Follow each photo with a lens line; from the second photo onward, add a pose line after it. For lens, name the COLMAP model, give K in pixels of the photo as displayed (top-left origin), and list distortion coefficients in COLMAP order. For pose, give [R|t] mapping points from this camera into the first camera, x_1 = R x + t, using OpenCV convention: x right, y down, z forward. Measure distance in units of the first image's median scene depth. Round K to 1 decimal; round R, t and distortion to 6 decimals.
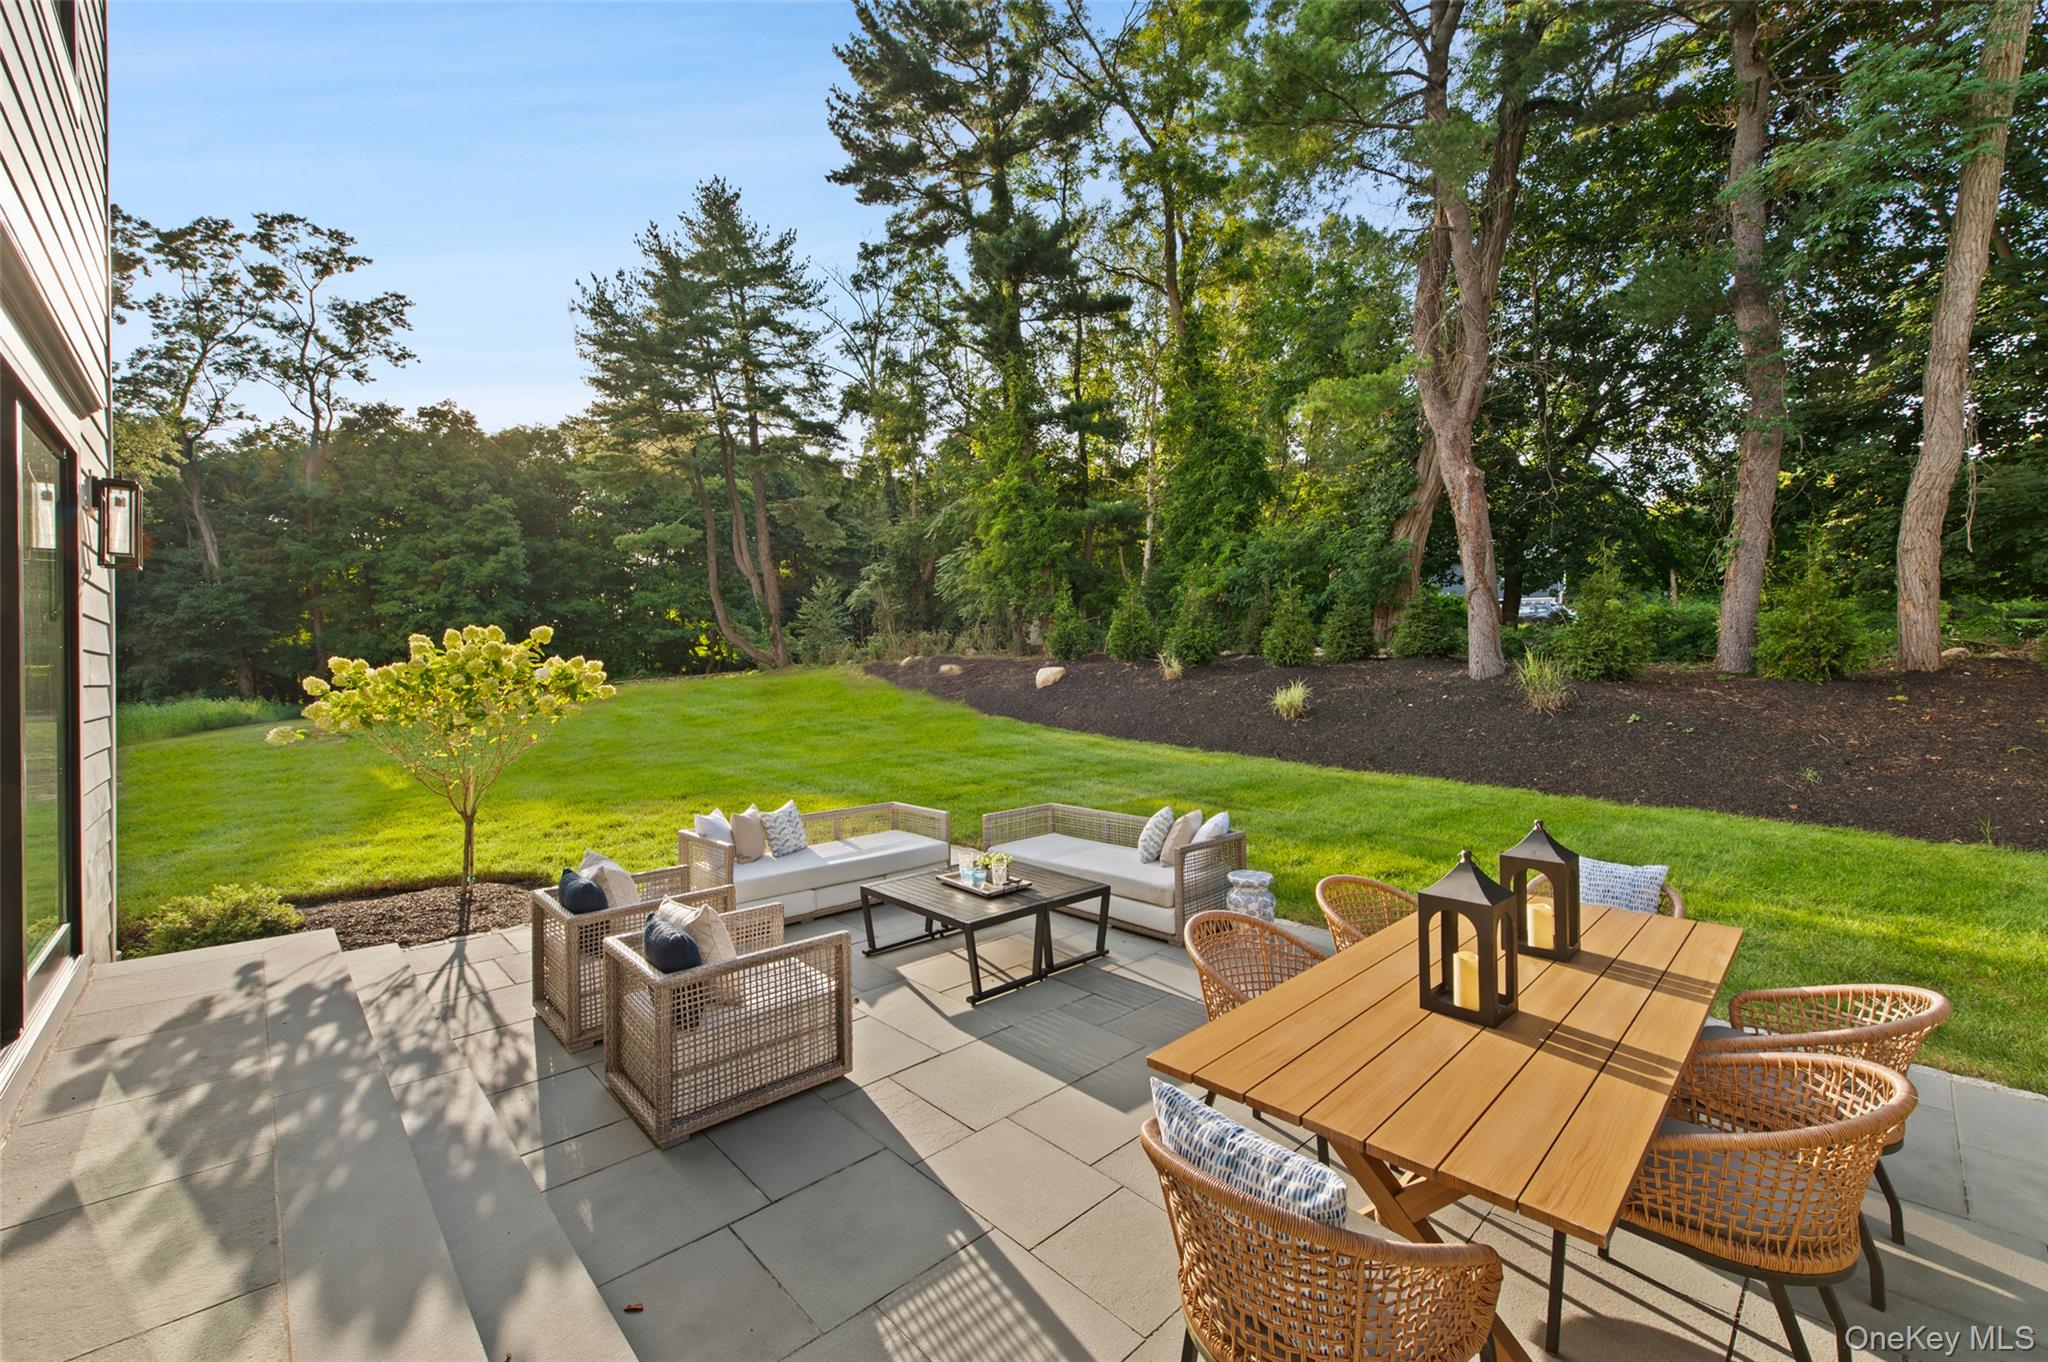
lens RADIAL K [[802.7, 0, 1018.9], [0, 802.7, 676.6], [0, 0, 1]] dist [-0.000230, -0.000022]
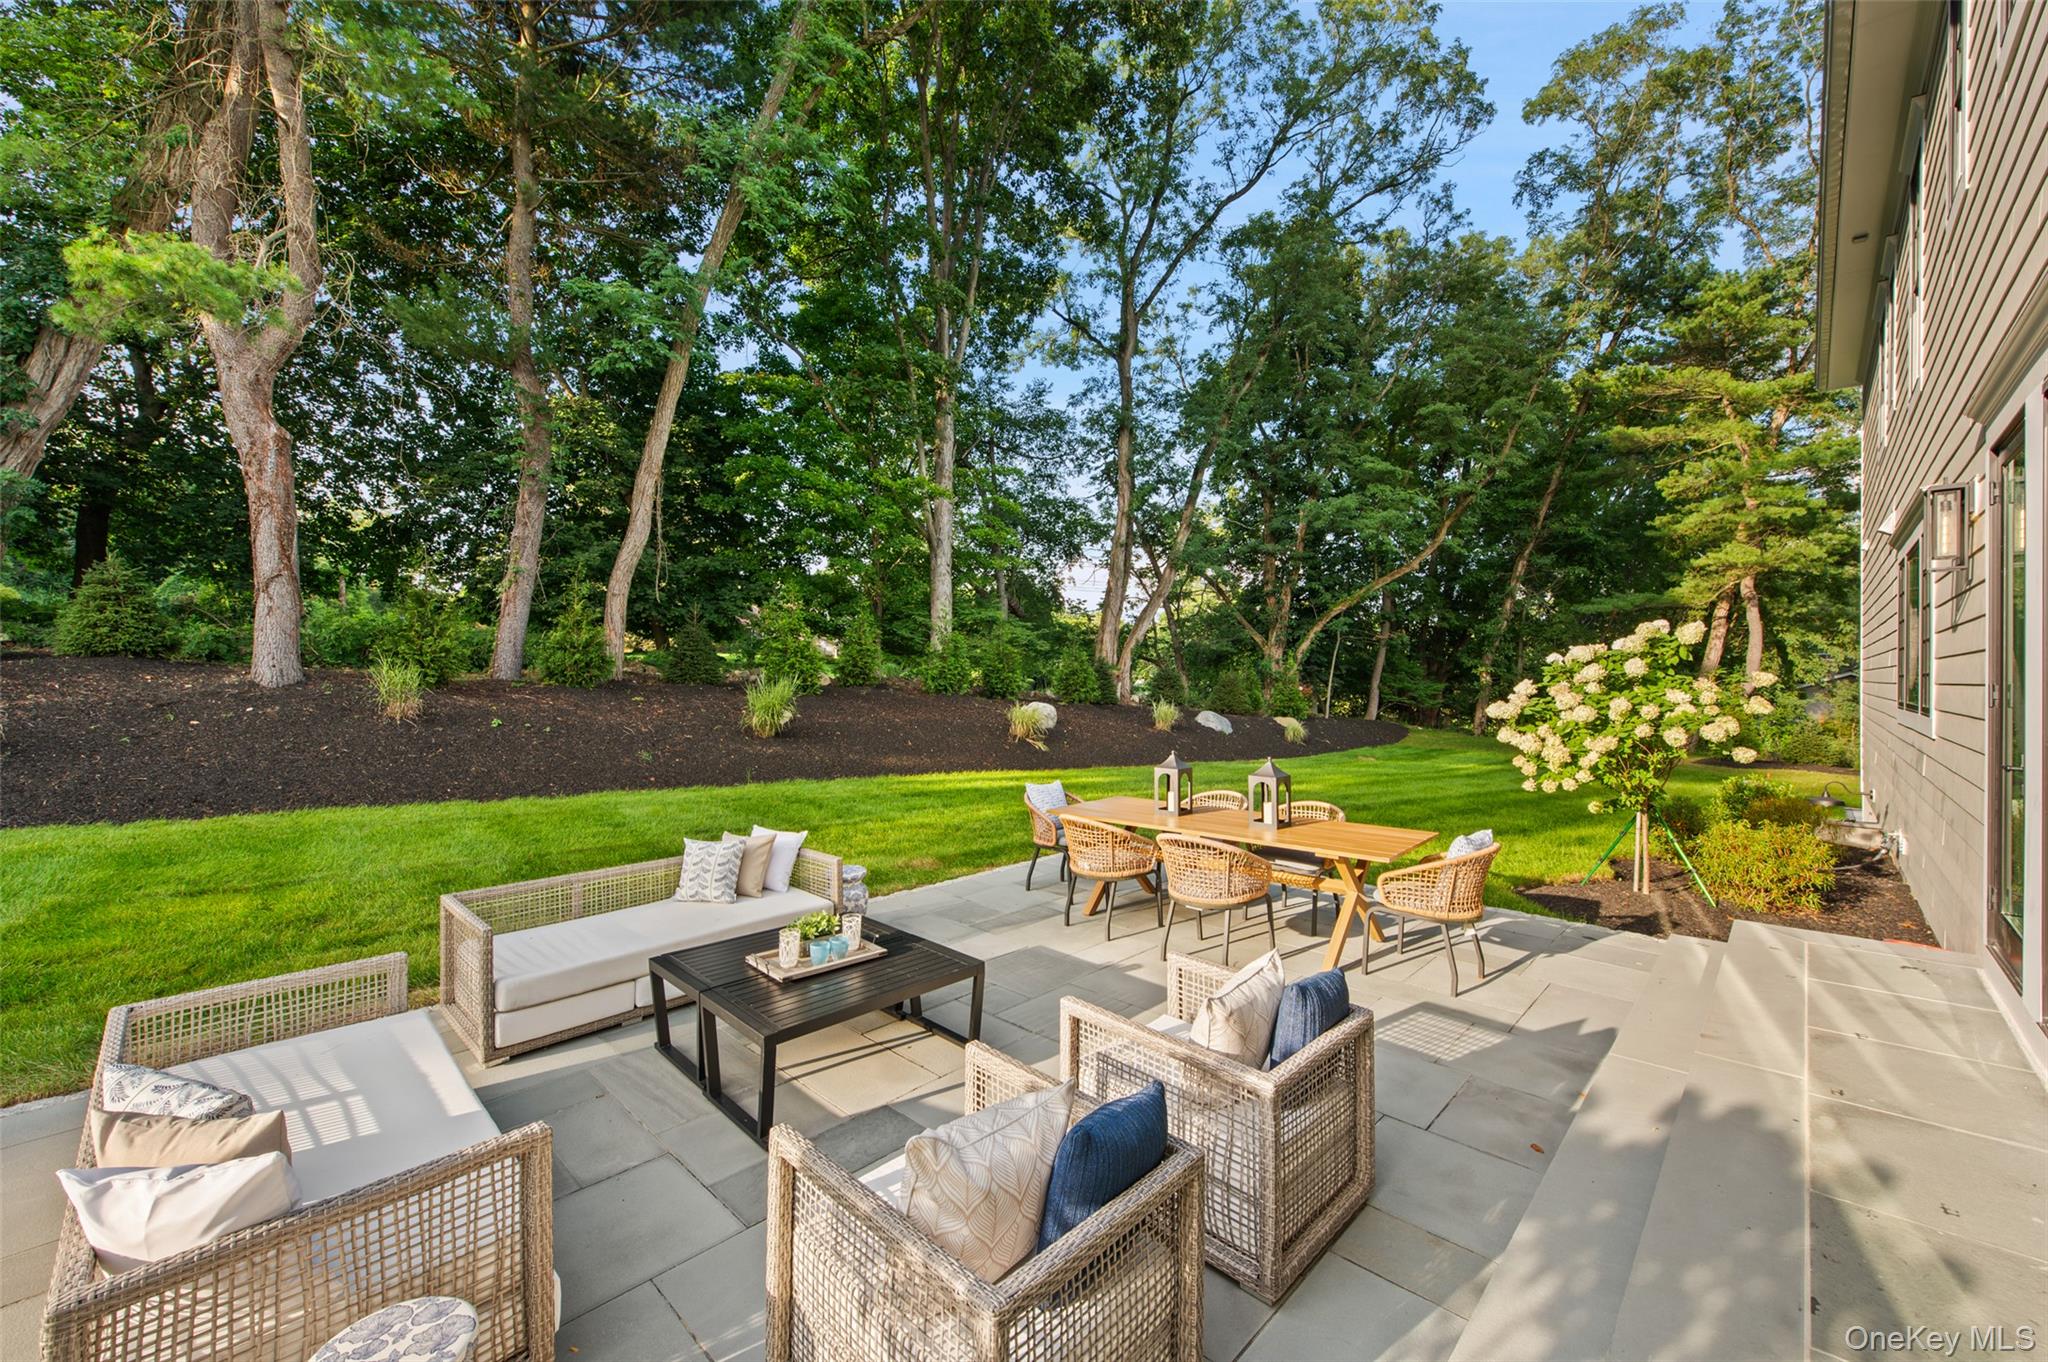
lens RADIAL K [[802.7, 0, 1019.7], [0, 802.7, 680.6], [0, 0, 1]] dist [-0.000230, -0.000022]
pose [[-0.030317, 0.002430, 0.999537, -0.265792], [-0.000265, 0.999997, -0.002440, -0.001313], [-0.999540, -0.000339, -0.030316, 0.274549]]
